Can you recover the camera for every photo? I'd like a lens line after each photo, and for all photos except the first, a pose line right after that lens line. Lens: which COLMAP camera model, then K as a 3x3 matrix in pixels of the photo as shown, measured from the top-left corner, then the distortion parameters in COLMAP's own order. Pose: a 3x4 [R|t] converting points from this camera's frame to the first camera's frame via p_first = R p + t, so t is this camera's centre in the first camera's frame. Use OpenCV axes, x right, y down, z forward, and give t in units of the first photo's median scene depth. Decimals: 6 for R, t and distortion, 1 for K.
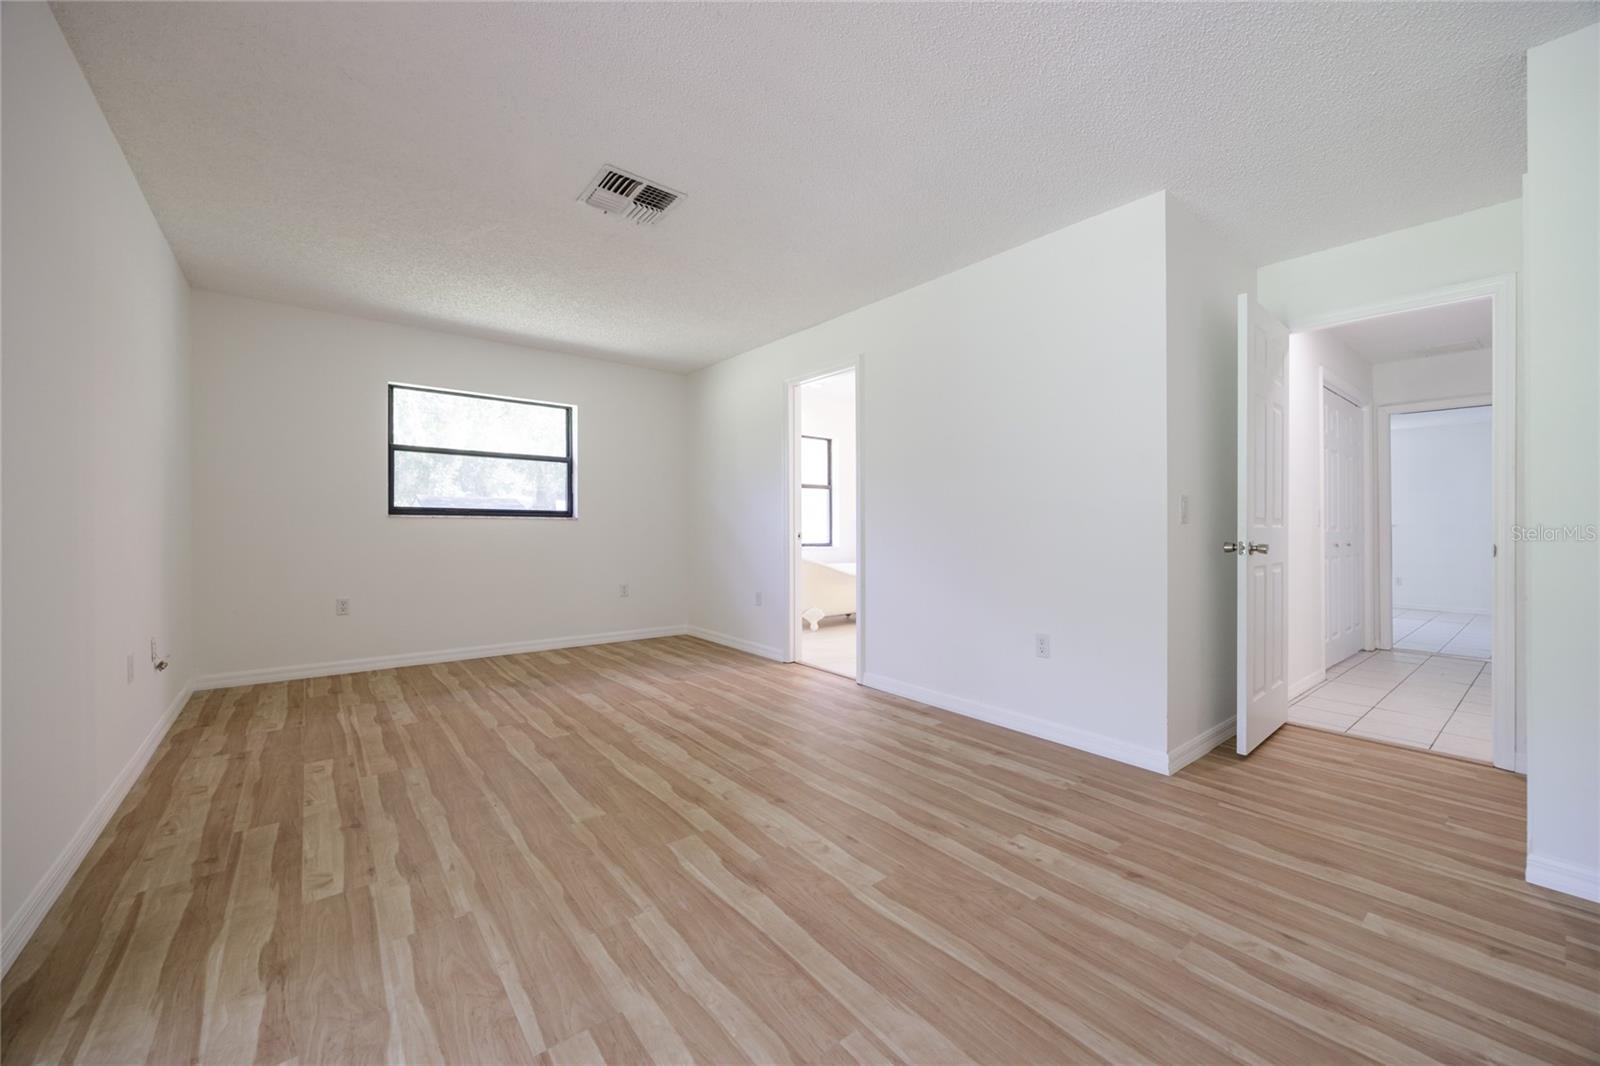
lens RADIAL K [[619.5, 0, 798.0], [0, 619.5, 530.0], [0, 0, 1]] dist [-0.003118, 0.000350]
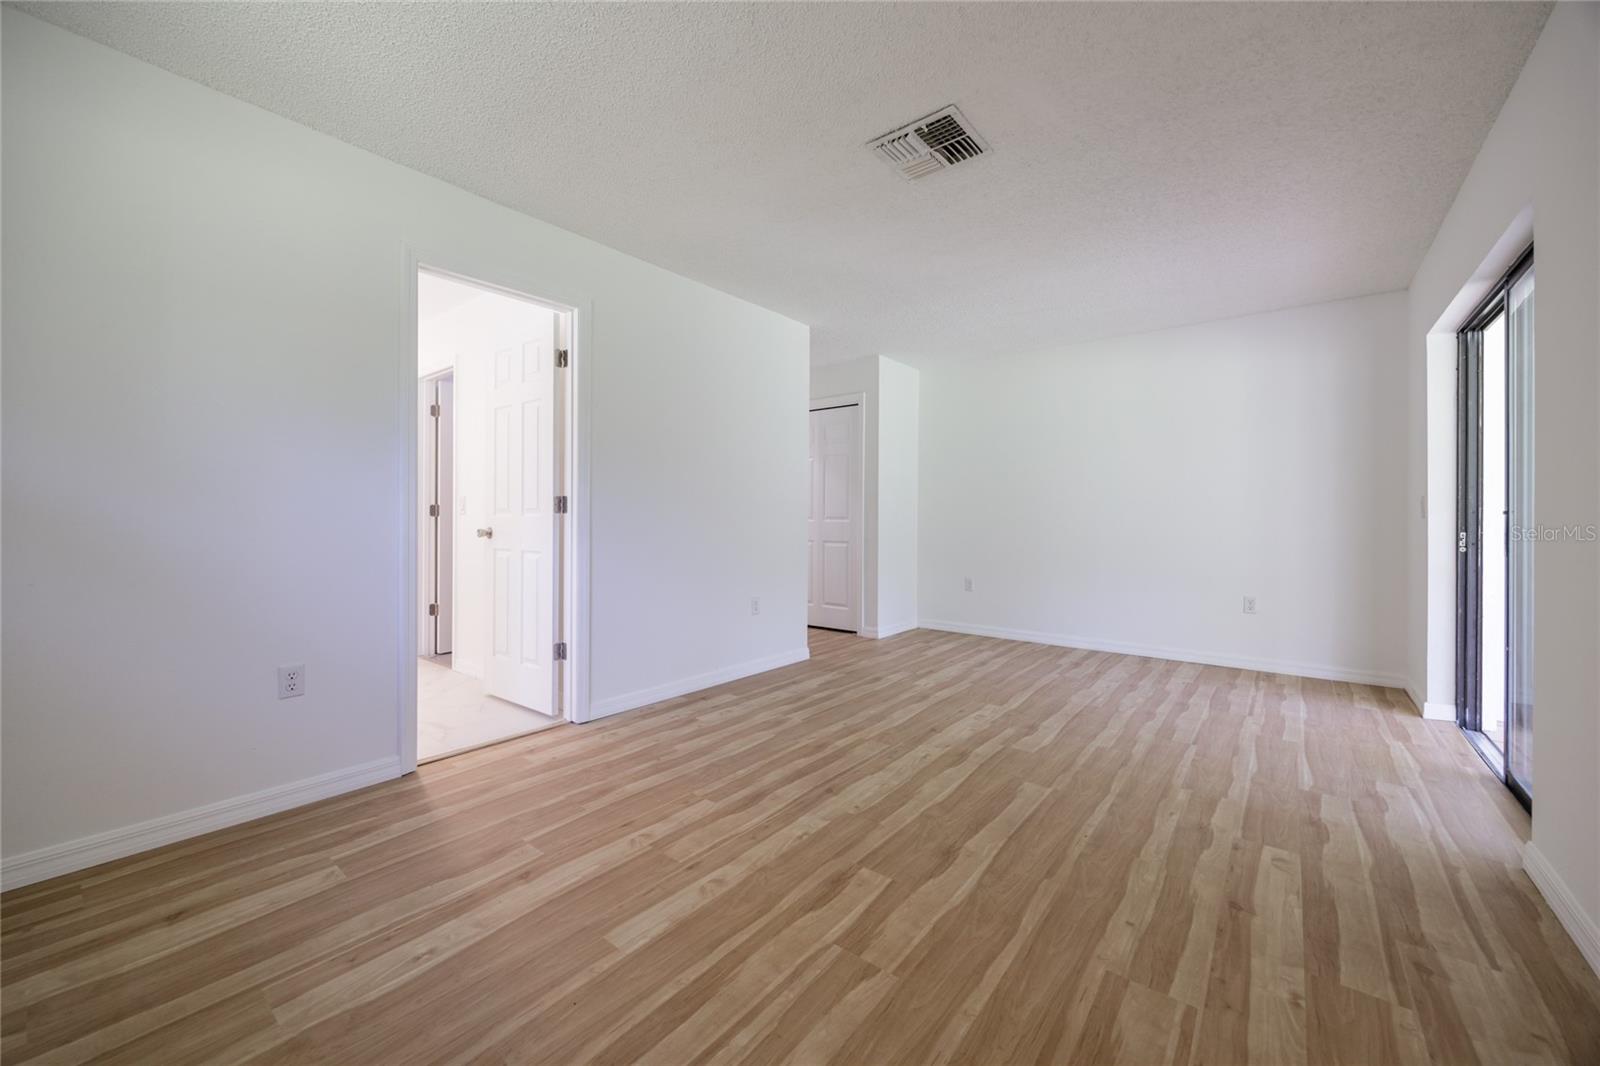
lens RADIAL K [[619.5, 0, 813.0], [0, 619.5, 511.0], [0, 0, 1]] dist [-0.003118, 0.000350]
pose [[-0.243850, 0.002616, 0.969810, -1.245867], [0.004070, 0.999990, -0.001674, -0.021354], [-0.969805, 0.003539, -0.243858, 1.581813]]
